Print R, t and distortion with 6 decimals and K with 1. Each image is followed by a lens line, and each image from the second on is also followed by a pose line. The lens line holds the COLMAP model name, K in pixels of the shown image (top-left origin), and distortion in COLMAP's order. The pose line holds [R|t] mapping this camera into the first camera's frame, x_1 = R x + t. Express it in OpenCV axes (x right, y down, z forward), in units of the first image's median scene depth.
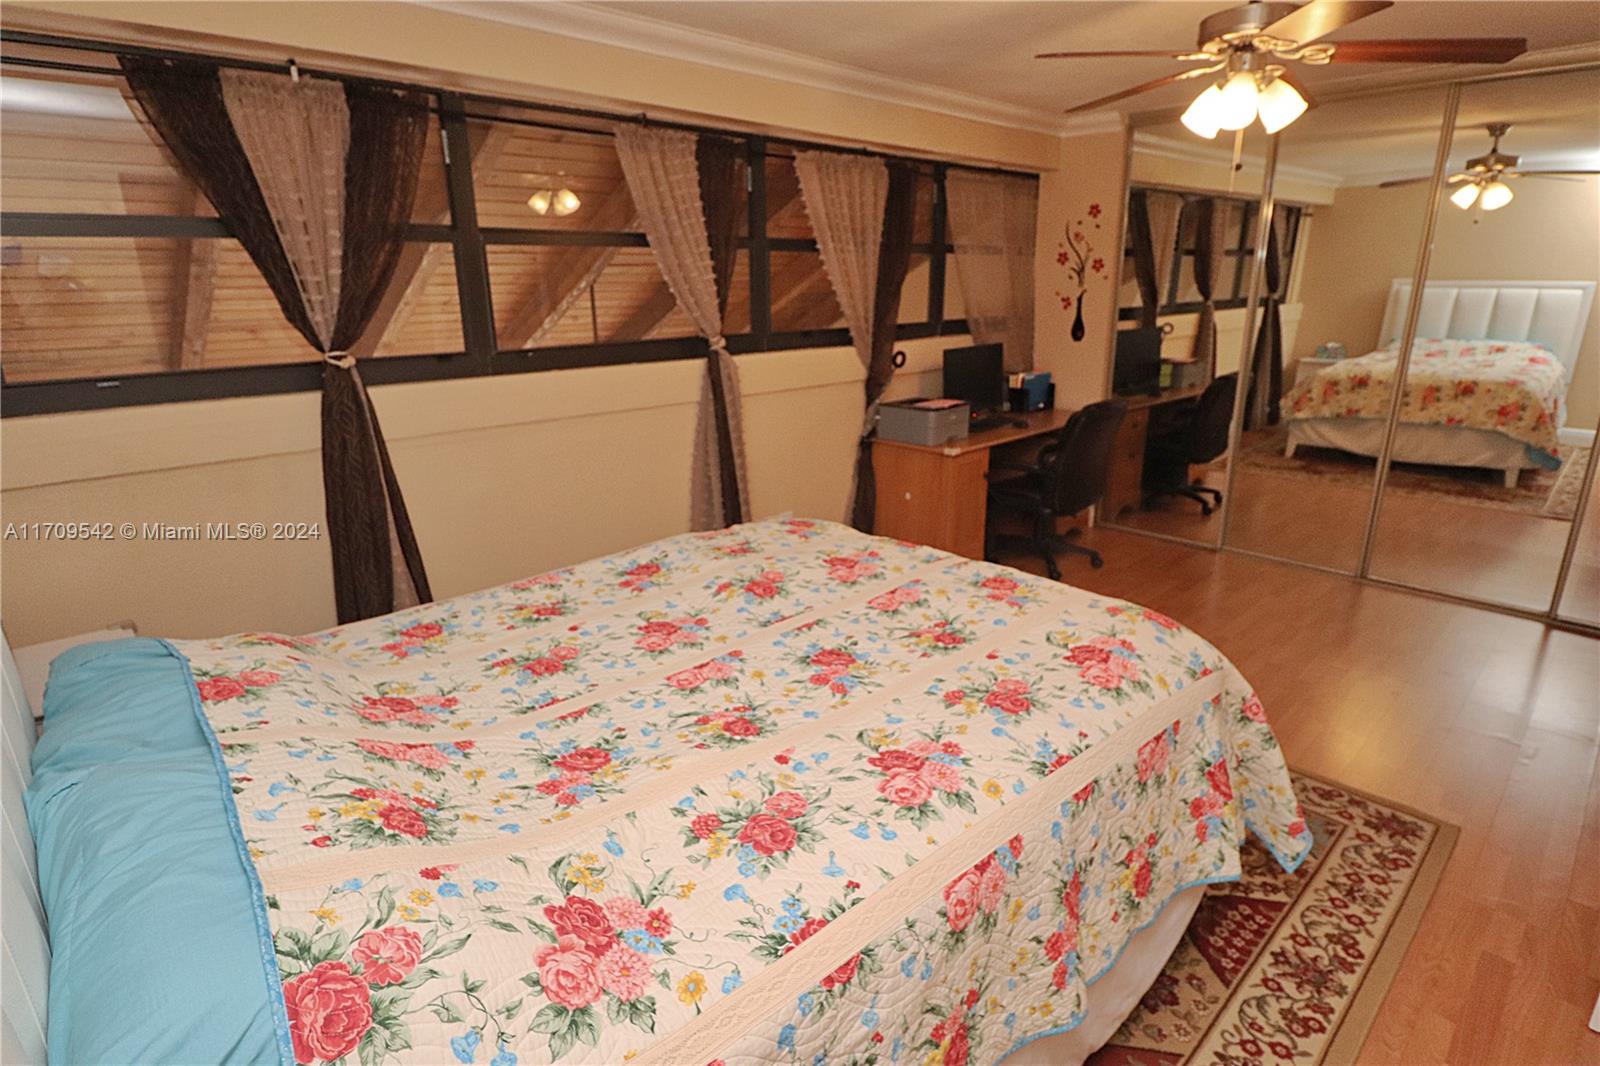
lens RADIAL K [[823.9, 0, 800.0], [0, 823.9, 533.0], [0, 0, 1]] dist [-0.013212, -0.000267]
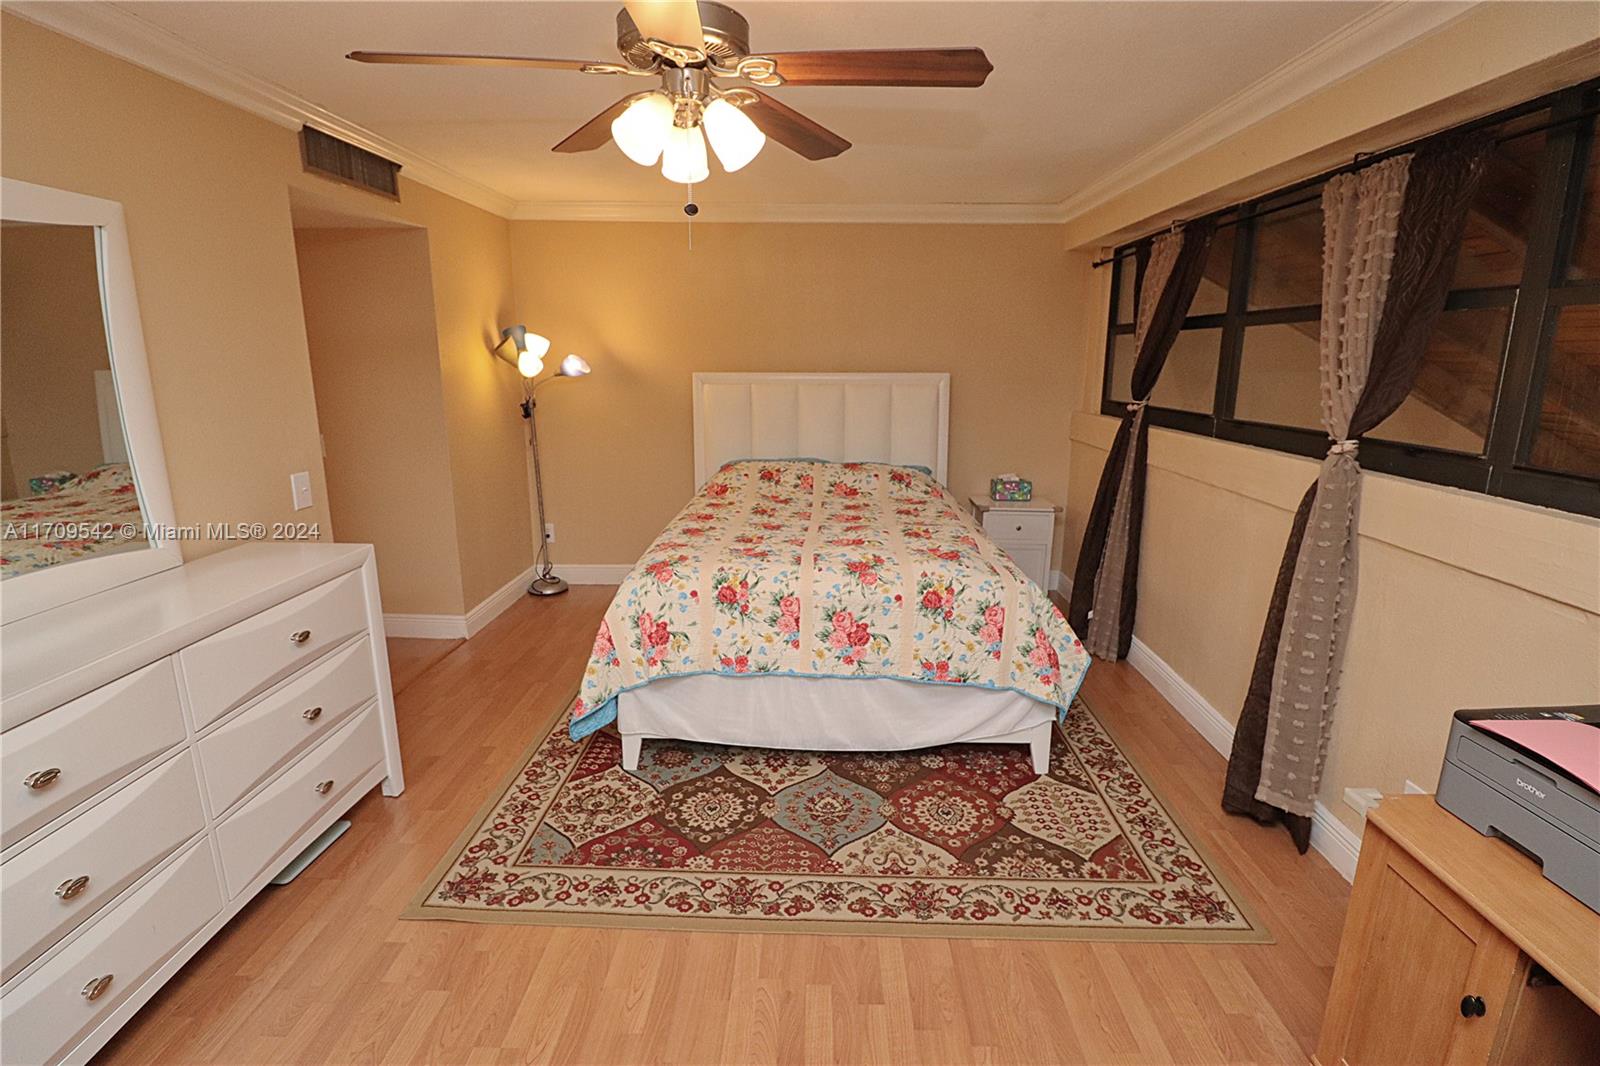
lens RADIAL K [[737.0, 0, 799.9], [0, 737.0, 524.3], [0, 0, 1]] dist [-0.000057, -0.013145]
pose [[-0.707163, 0.163827, -0.687809, 1.085120], [-0.202523, 0.885094, 0.419039, -0.559995], [0.677425, 0.435626, -0.592727, 1.781960]]
